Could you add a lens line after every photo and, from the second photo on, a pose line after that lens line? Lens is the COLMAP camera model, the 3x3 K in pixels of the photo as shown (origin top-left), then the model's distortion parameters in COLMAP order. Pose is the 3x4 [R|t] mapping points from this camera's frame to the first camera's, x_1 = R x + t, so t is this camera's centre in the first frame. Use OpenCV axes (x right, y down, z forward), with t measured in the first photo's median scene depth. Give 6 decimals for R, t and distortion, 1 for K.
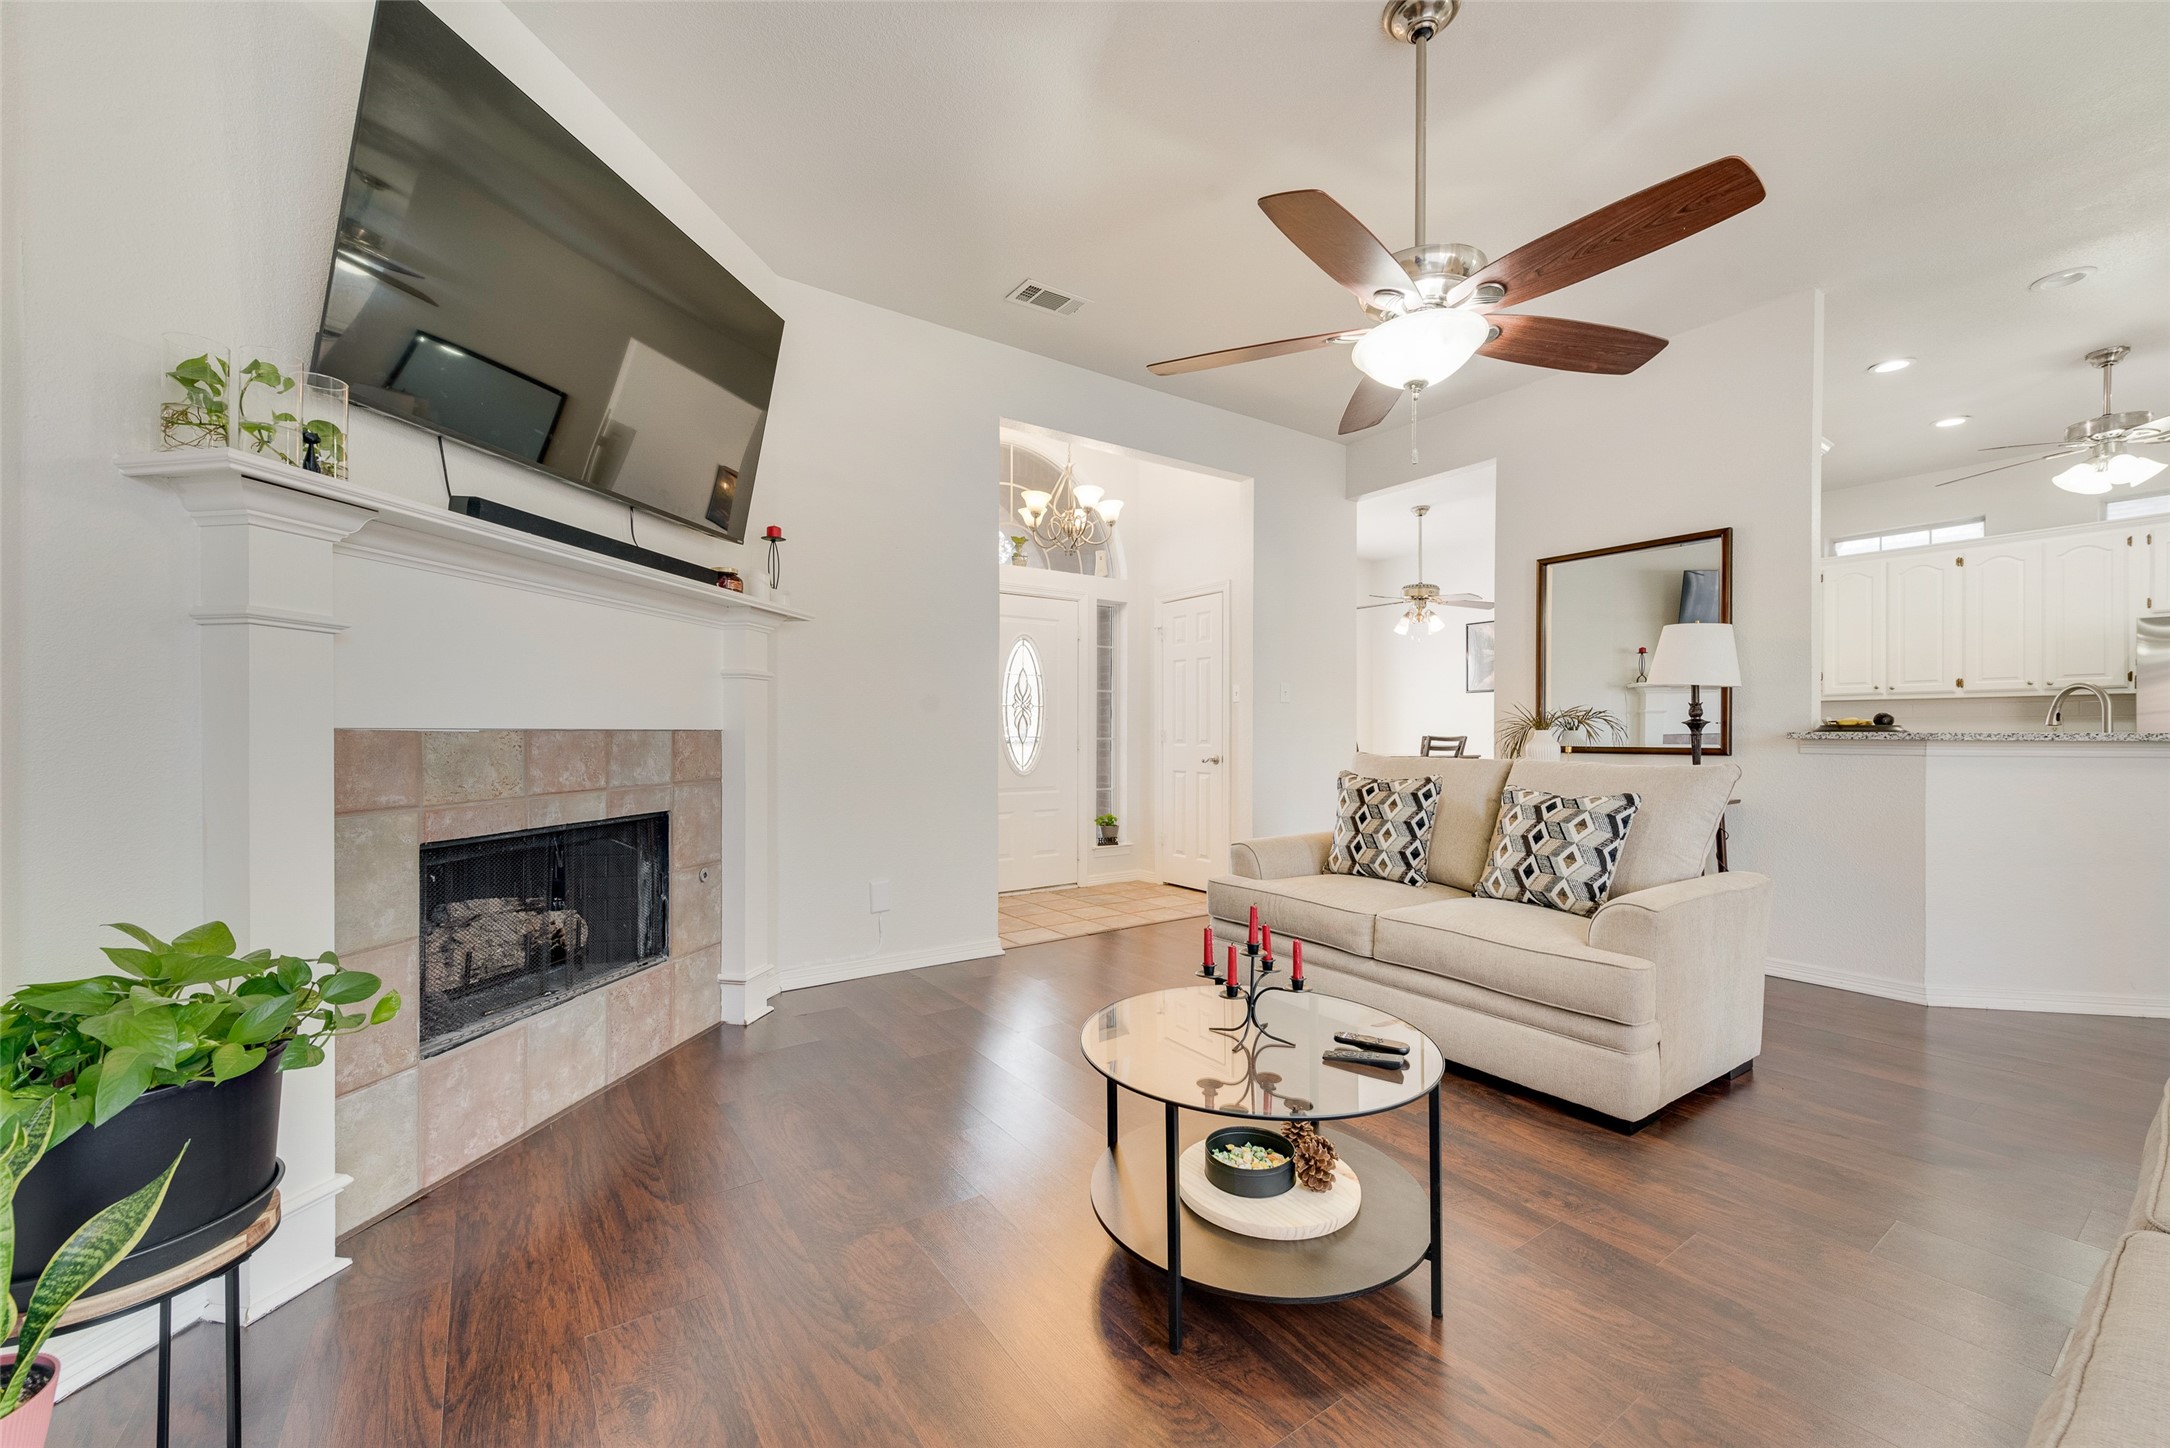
lens RADIAL K [[855.8, 0, 1077.4], [0, 855.8, 741.3], [0, 0, 1]] dist [0.023014, -0.000239]
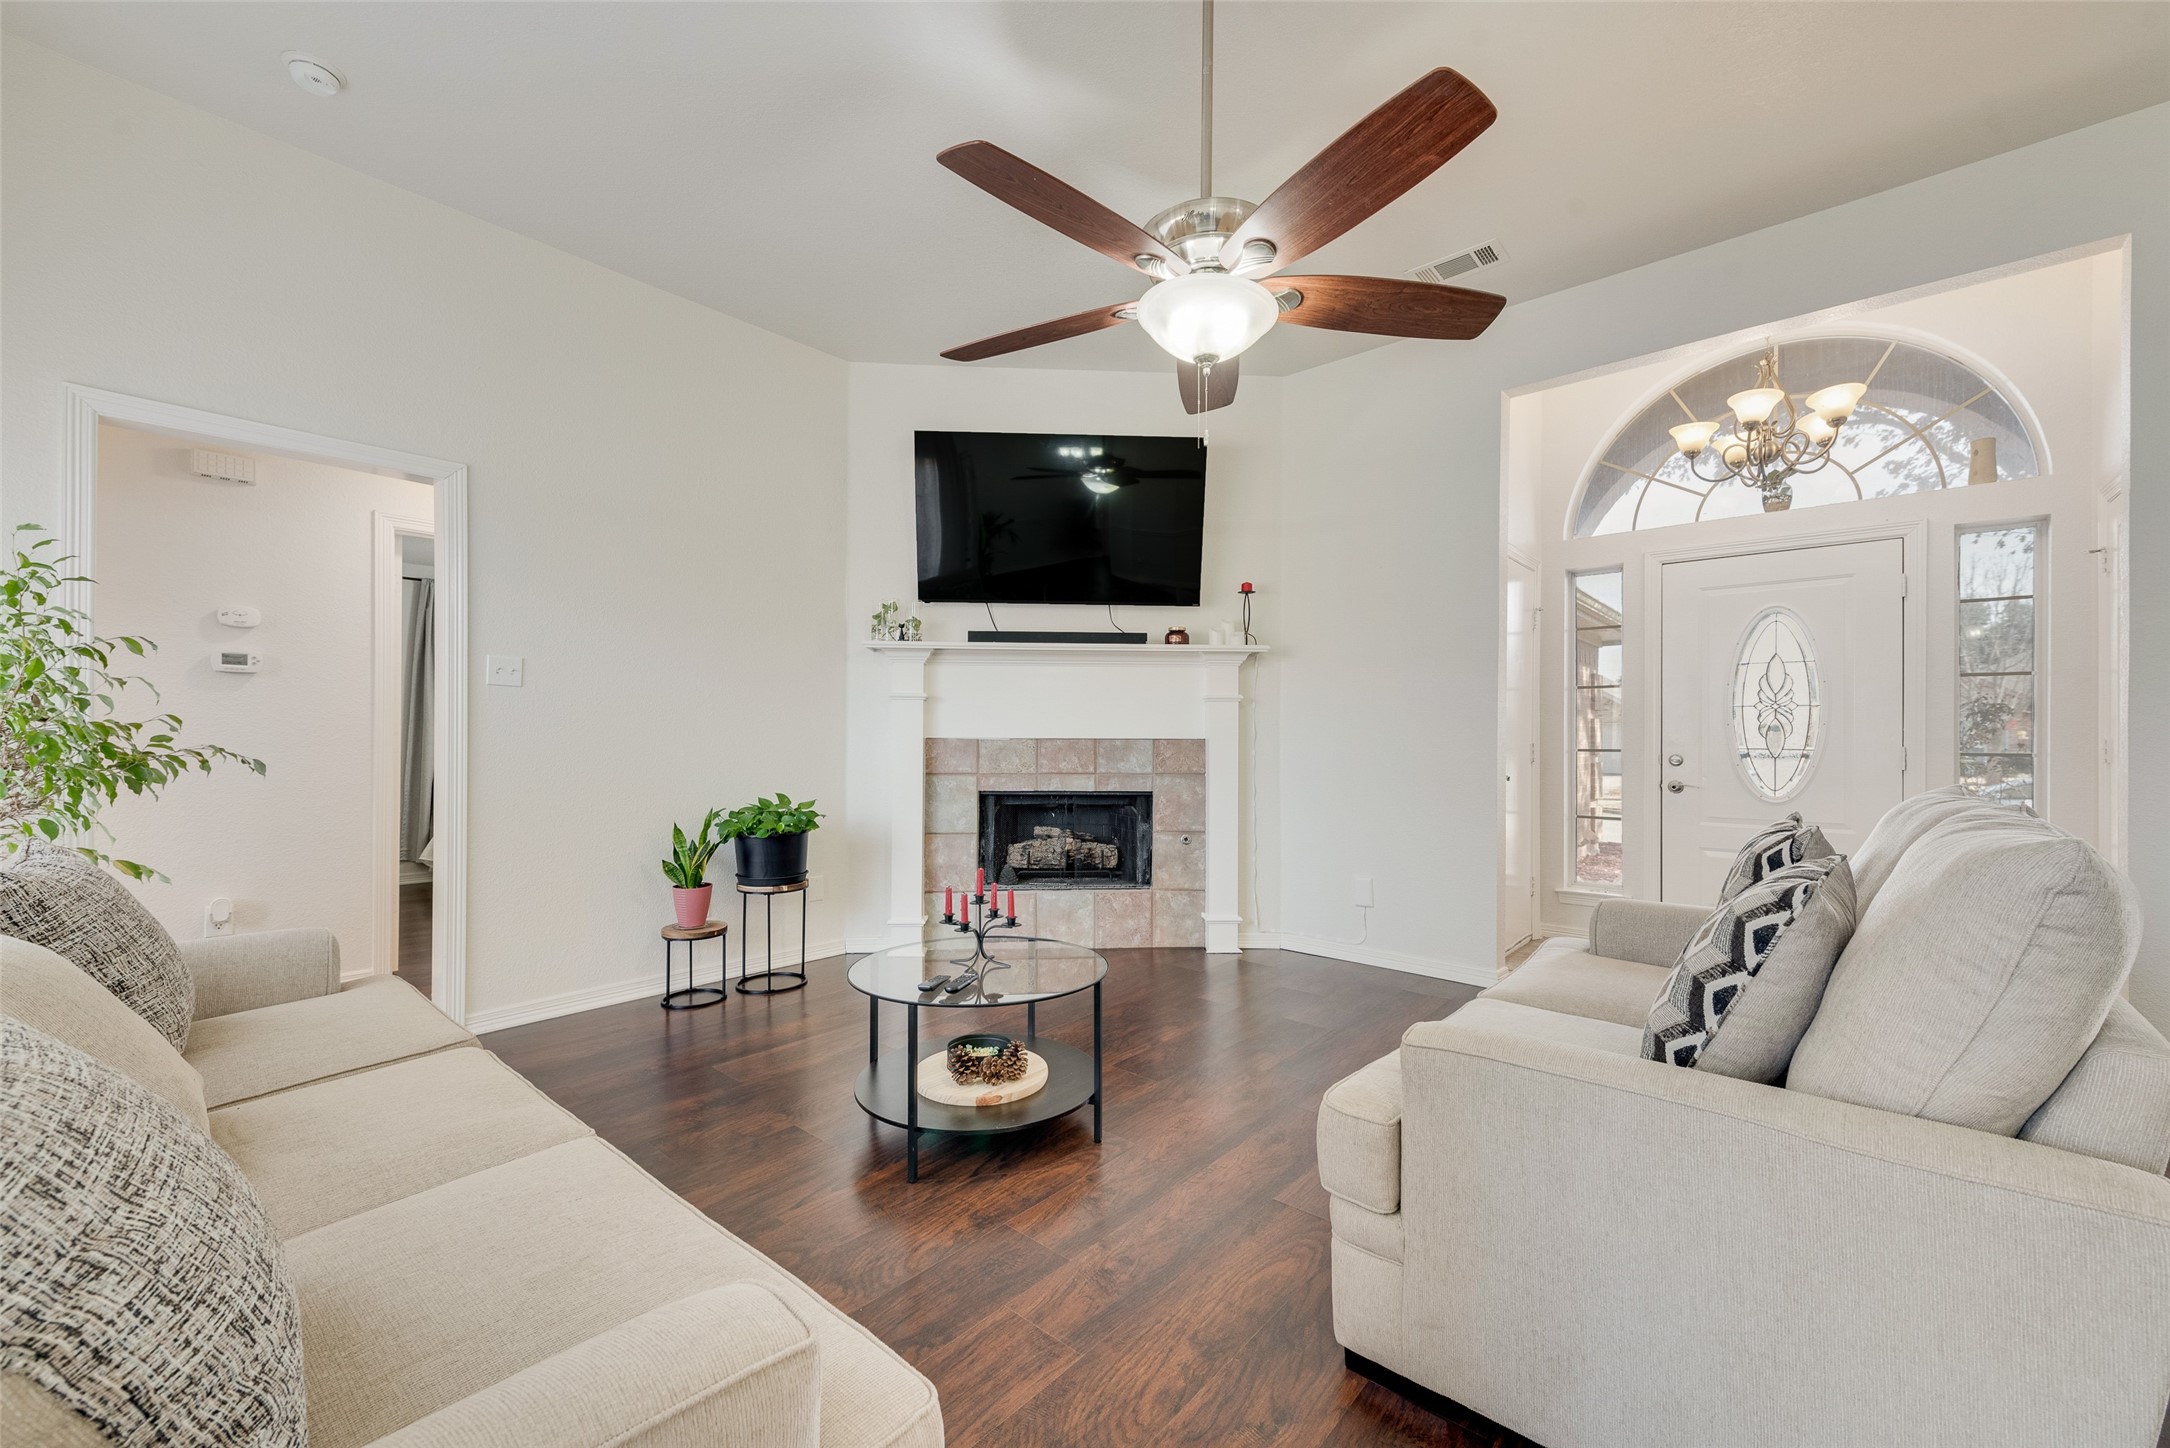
lens RADIAL K [[855.8, 0, 1069.6], [0, 855.8, 733.7], [0, 0, 1]] dist [0.023014, -0.000239]
pose [[0.226474, -0.003545, -0.974011, 0.554695], [-0.013120, 0.999892, -0.006690, -0.005803], [0.973929, 0.014294, 0.226403, 0.289568]]
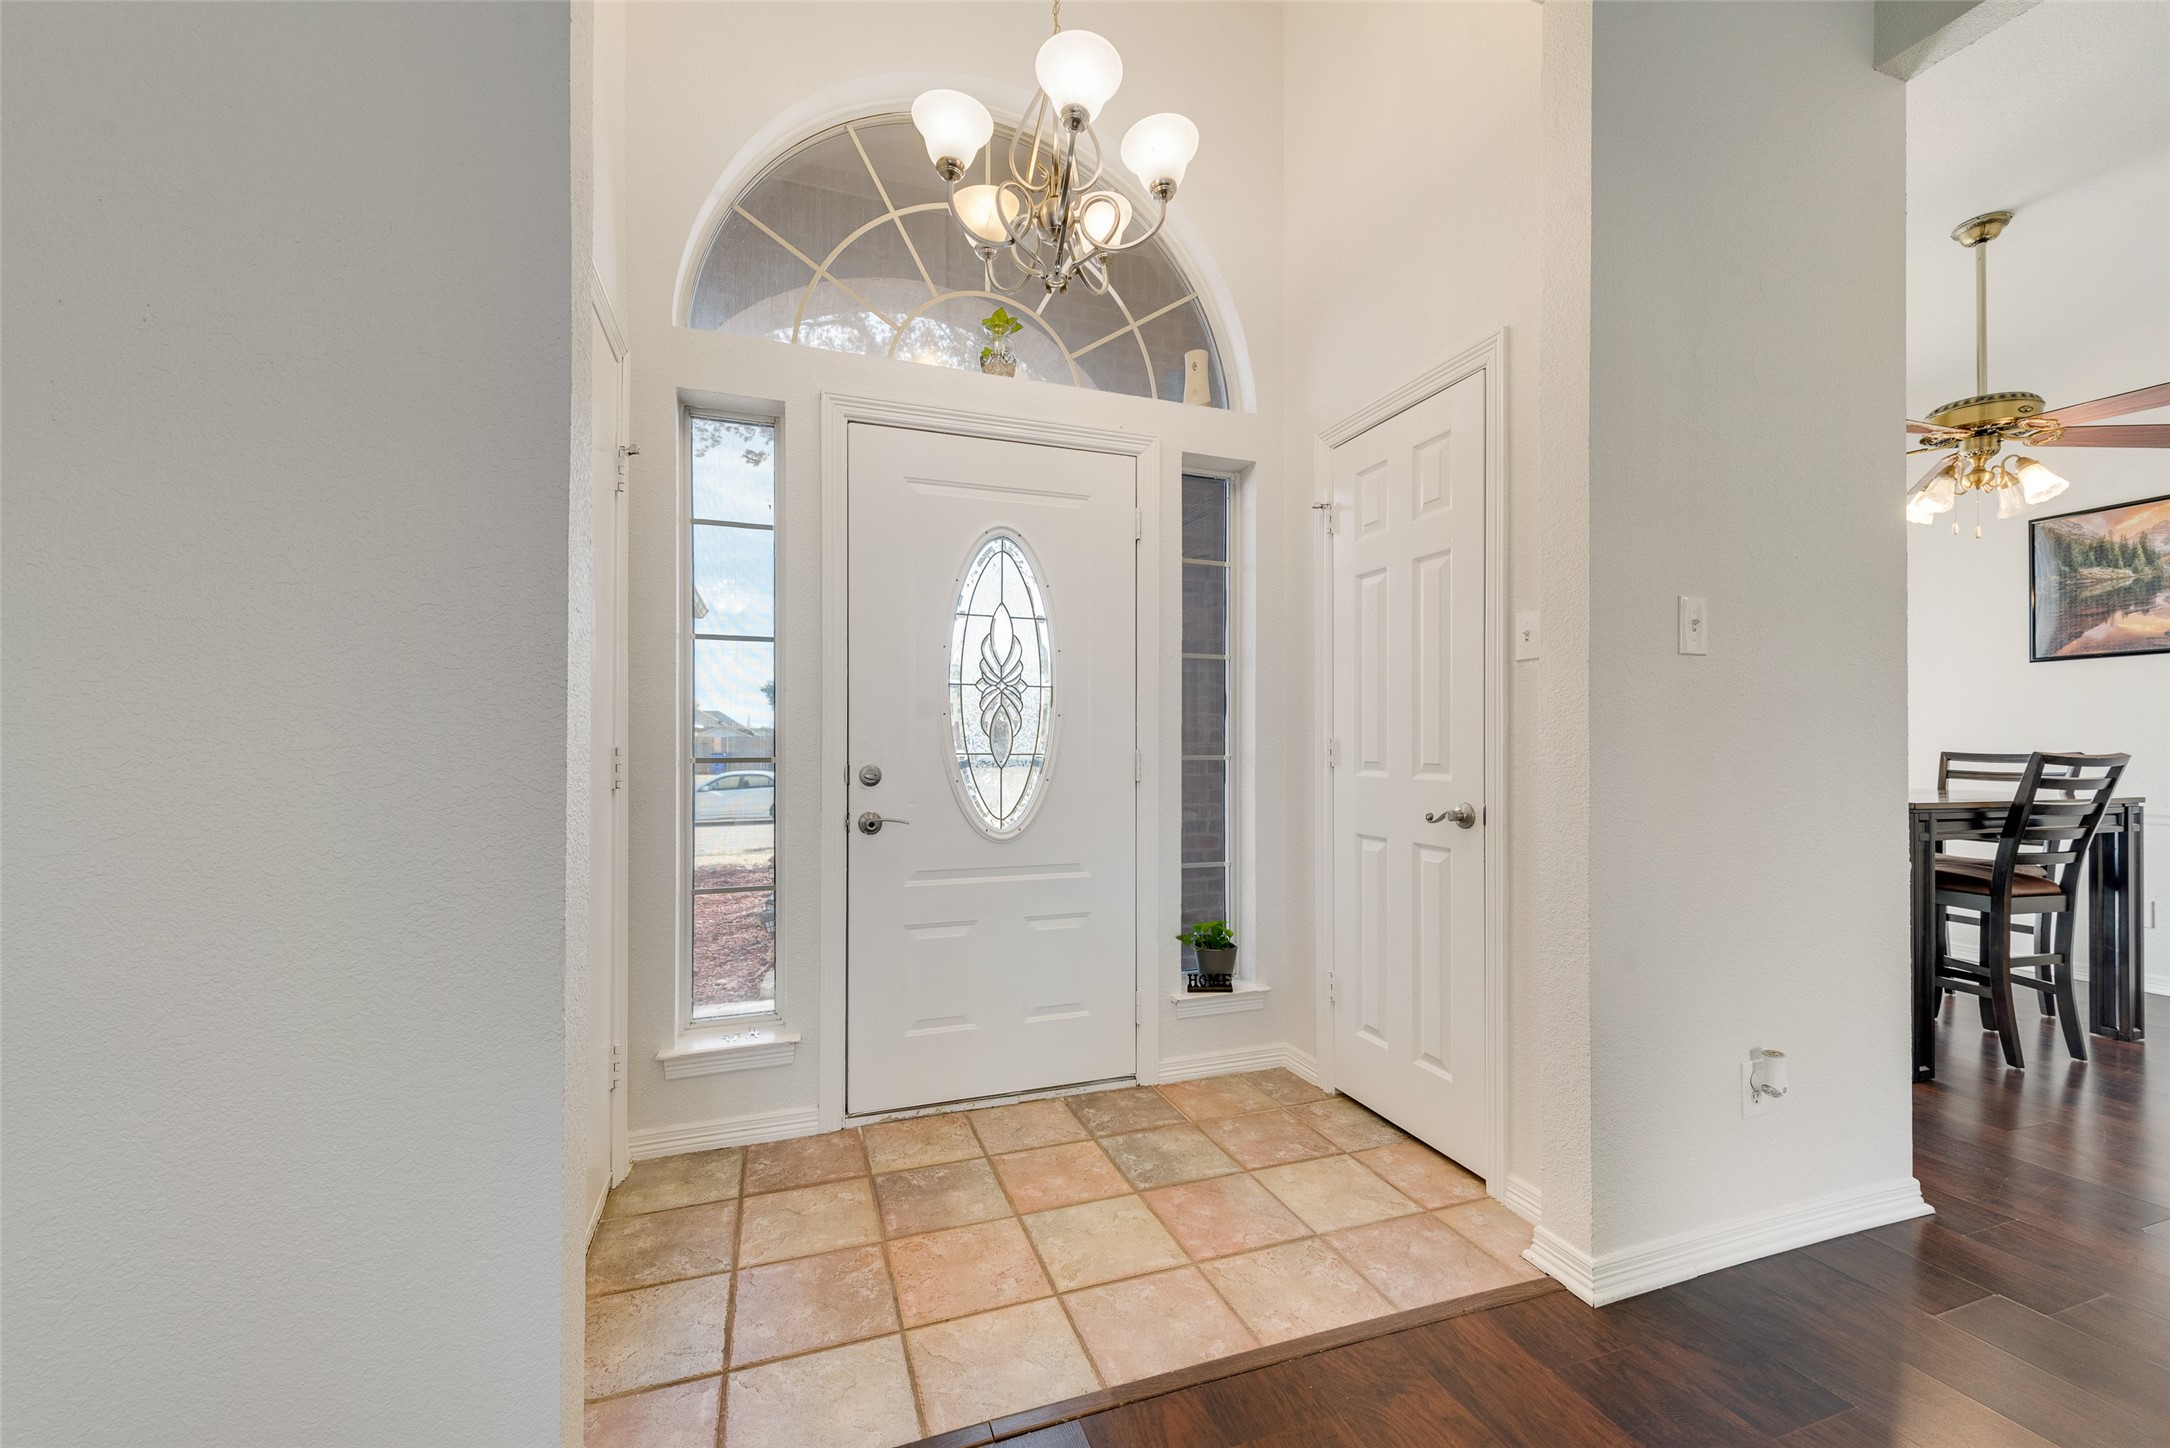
lens RADIAL K [[855.8, 0, 1091.3], [0, 855.8, 738.2], [0, 0, 1]] dist [0.023014, -0.000239]
pose [[0.968314, -0.001360, -0.249732, 0.103168], [-0.002221, 0.999899, -0.014060, -0.007835], [0.249726, 0.014169, 0.968213, 0.630274]]
